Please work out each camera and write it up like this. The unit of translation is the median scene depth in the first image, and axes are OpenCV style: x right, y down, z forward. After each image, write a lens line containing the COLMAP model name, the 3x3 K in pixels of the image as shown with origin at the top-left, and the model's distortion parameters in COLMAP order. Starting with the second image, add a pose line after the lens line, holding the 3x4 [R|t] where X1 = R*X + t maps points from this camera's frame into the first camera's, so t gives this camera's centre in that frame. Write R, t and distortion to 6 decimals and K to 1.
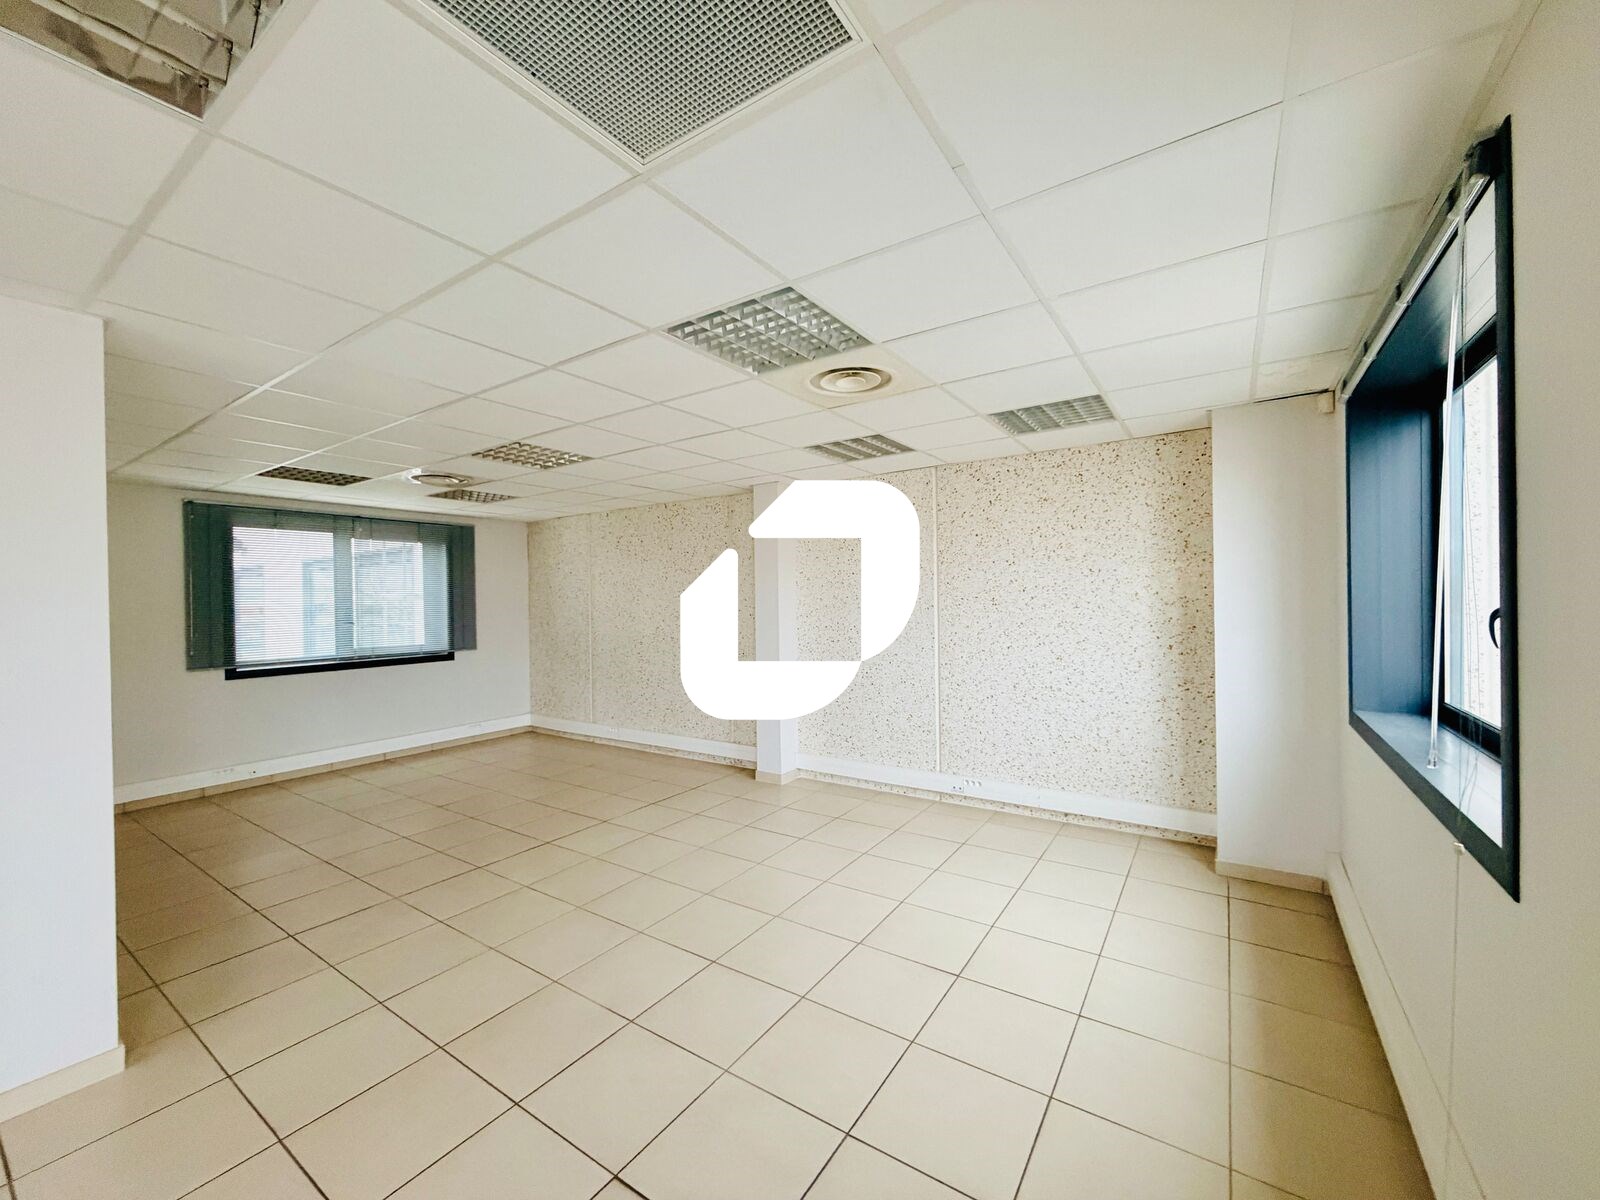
lens RADIAL K [[637.6, 0, 790.2], [0, 637.6, 602.5], [0, 0, 1]] dist [0.001100, 0.000040]
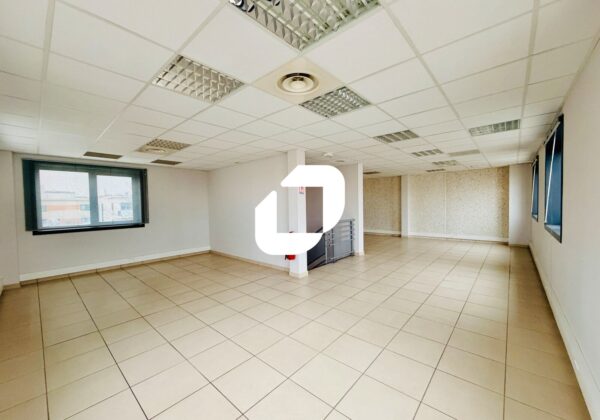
lens RADIAL K [[238.1, 0, 301.0], [0, 238.1, 211.8], [0, 0, 1]] dist [-0.000182, -0.000245]
pose [[0.992529, -0.006914, -0.121810, 0.154011], [0.012350, 0.998958, 0.043926, 0.004749], [0.121379, -0.045103, 0.991581, 0.216526]]
